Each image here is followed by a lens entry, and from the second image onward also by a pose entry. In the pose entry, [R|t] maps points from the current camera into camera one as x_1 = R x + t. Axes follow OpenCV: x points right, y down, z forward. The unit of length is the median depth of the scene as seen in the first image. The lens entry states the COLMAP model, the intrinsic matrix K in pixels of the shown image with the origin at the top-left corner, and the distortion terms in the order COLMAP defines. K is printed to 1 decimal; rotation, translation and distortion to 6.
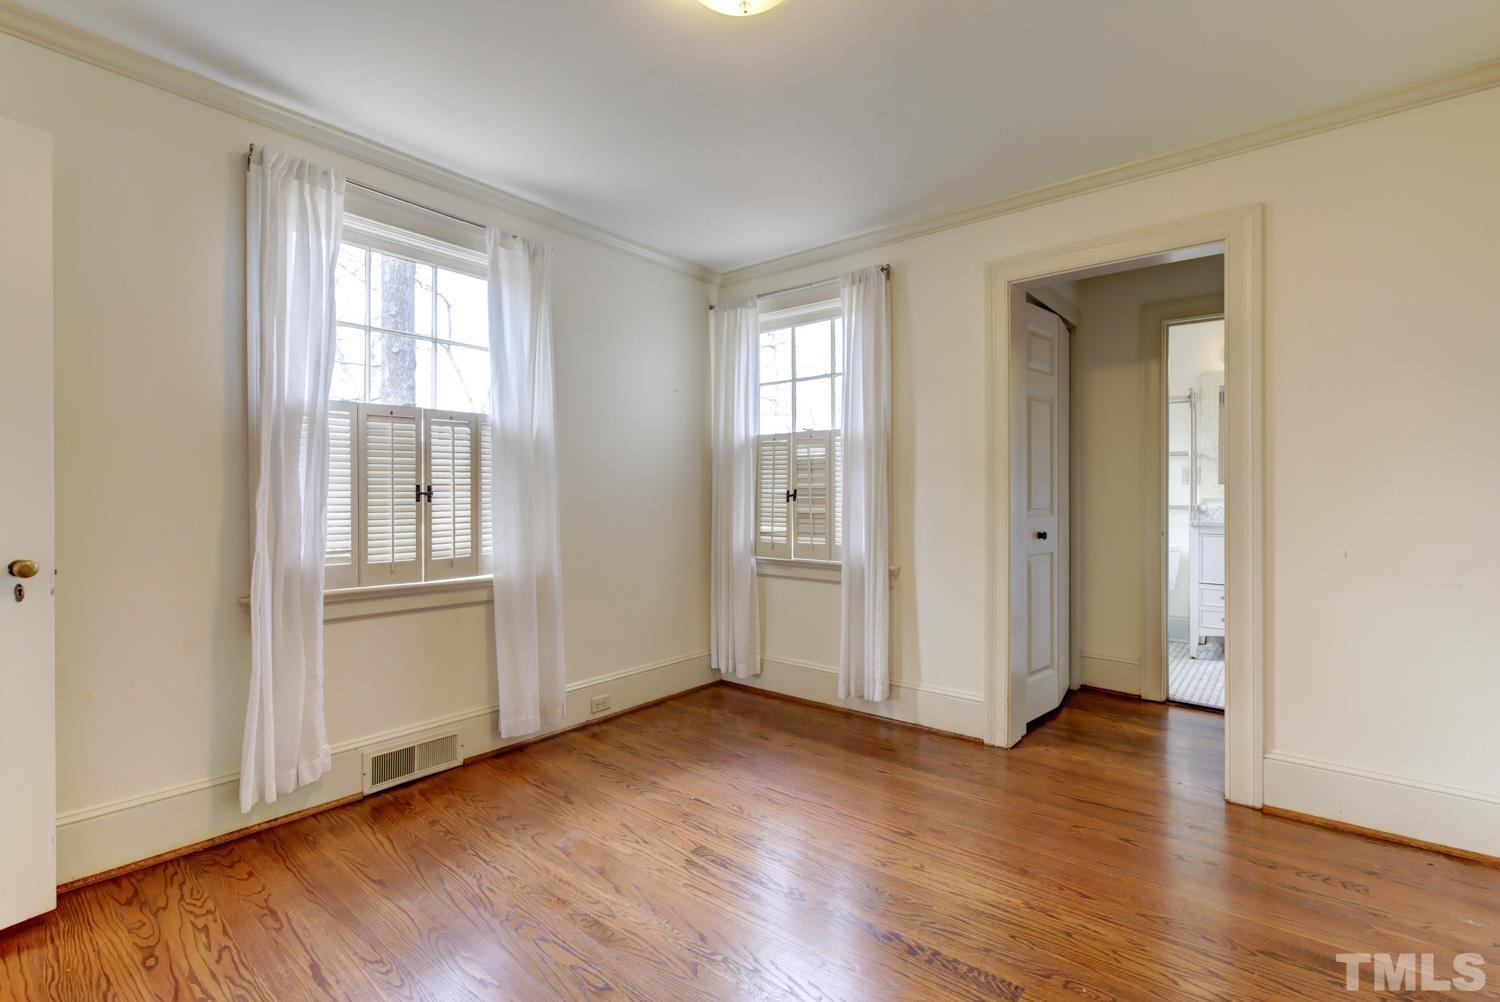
lens RADIAL K [[676.3, 0, 748.3], [0, 676.3, 494.9], [0, 0, 1]] dist [-0.005210, 0.001110]
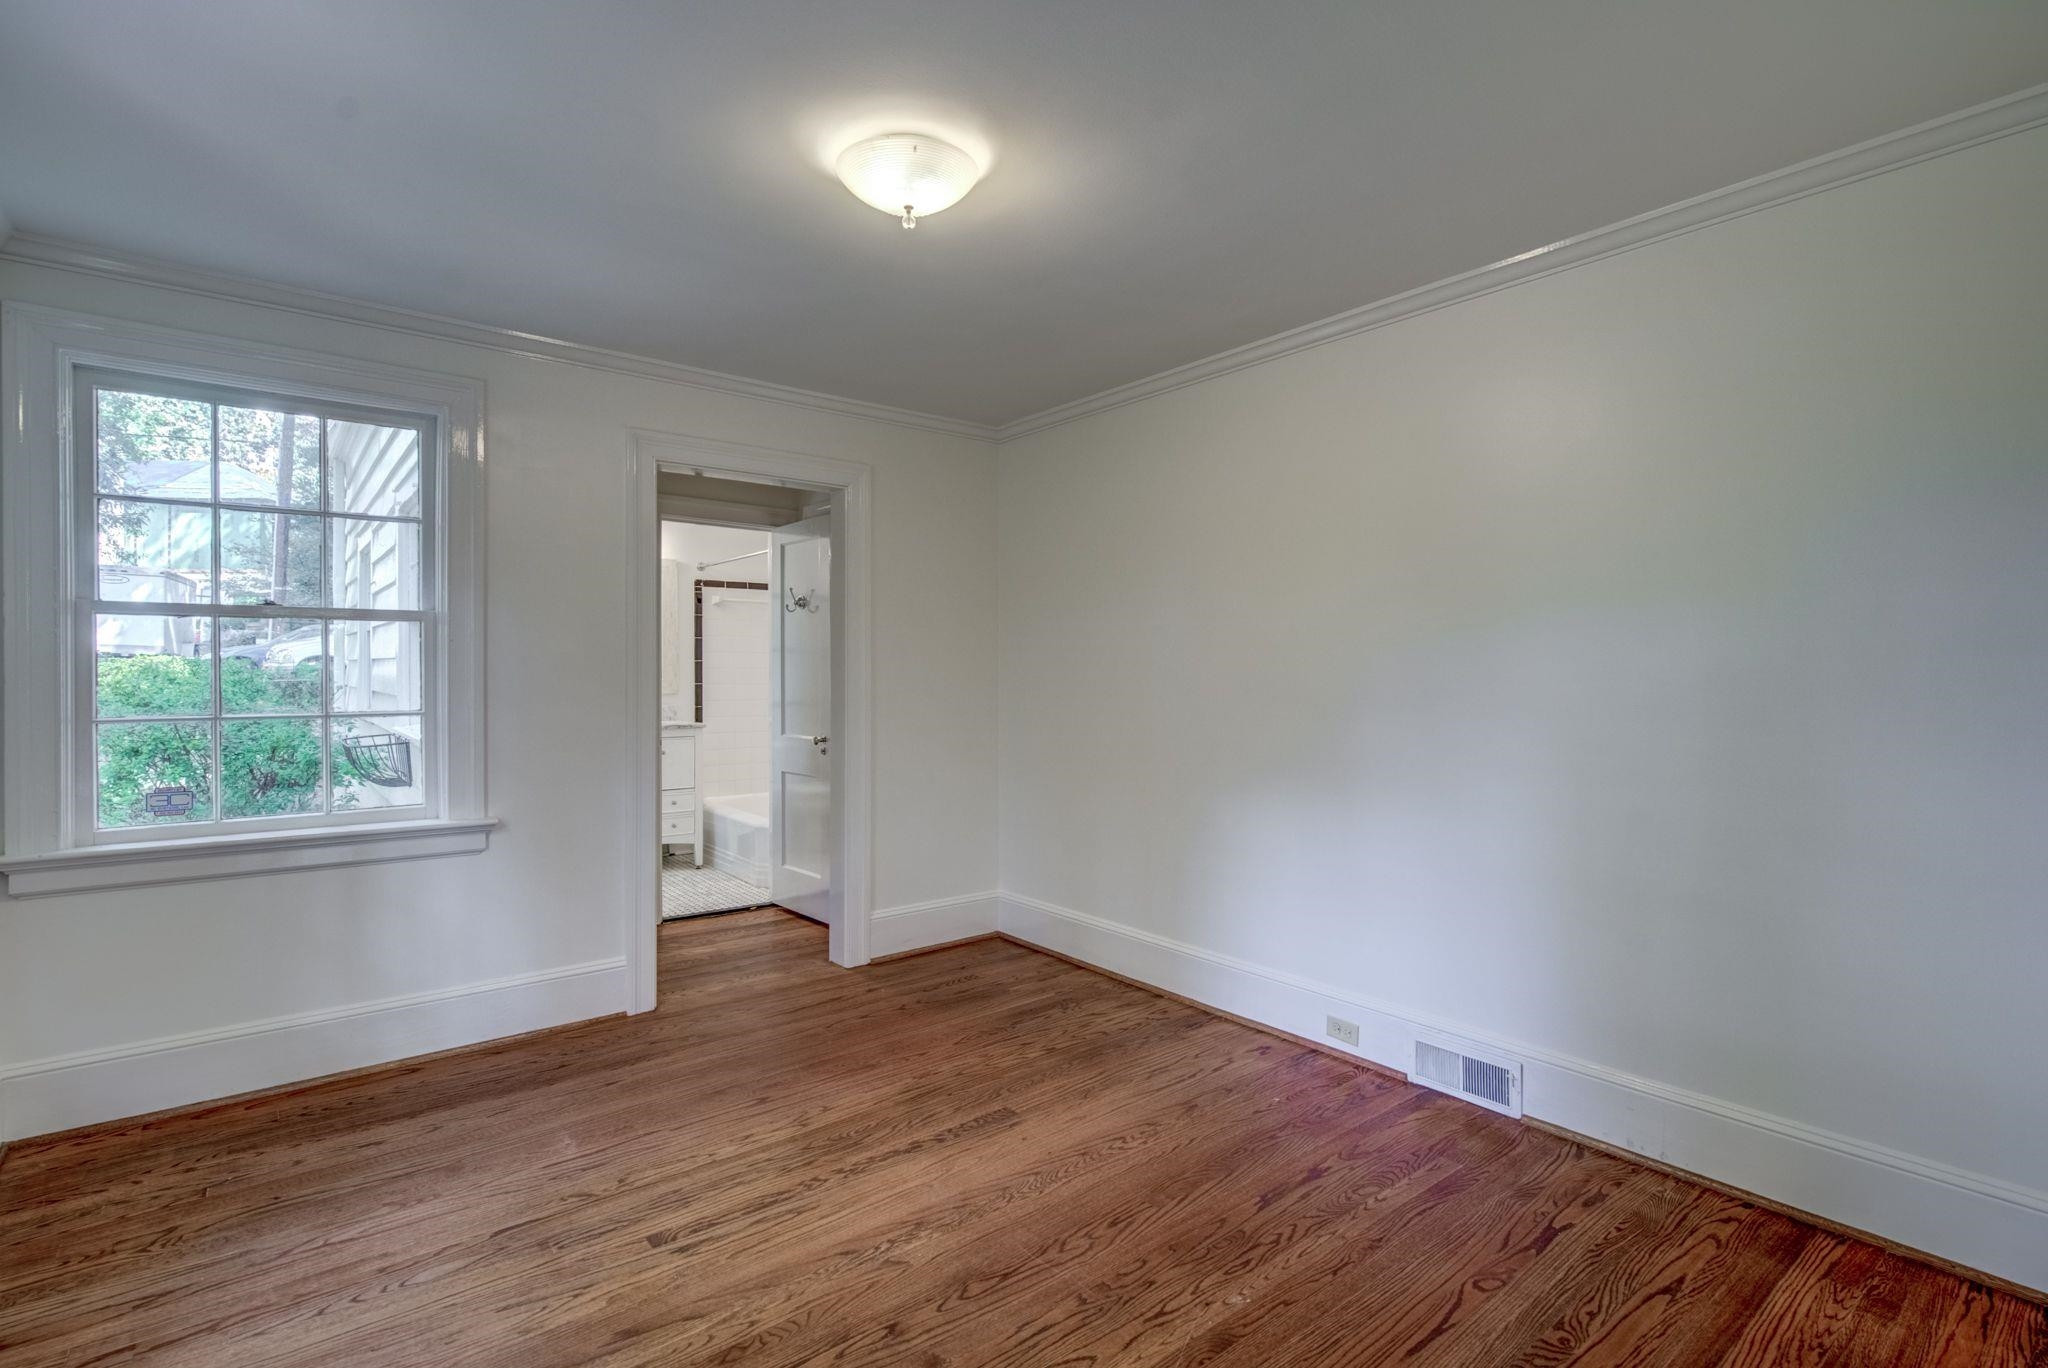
lens RADIAL K [[964.4, 0, 1013.3], [0, 964.4, 671.4], [0, 0, 1]] dist [-0.003741, 0.000601]
pose [[0.212657, 0.000547, 0.977127, -0.857169], [0.004583, 0.999988, -0.001558, -0.050349], [-0.977116, 0.004810, 0.212652, 0.380315]]
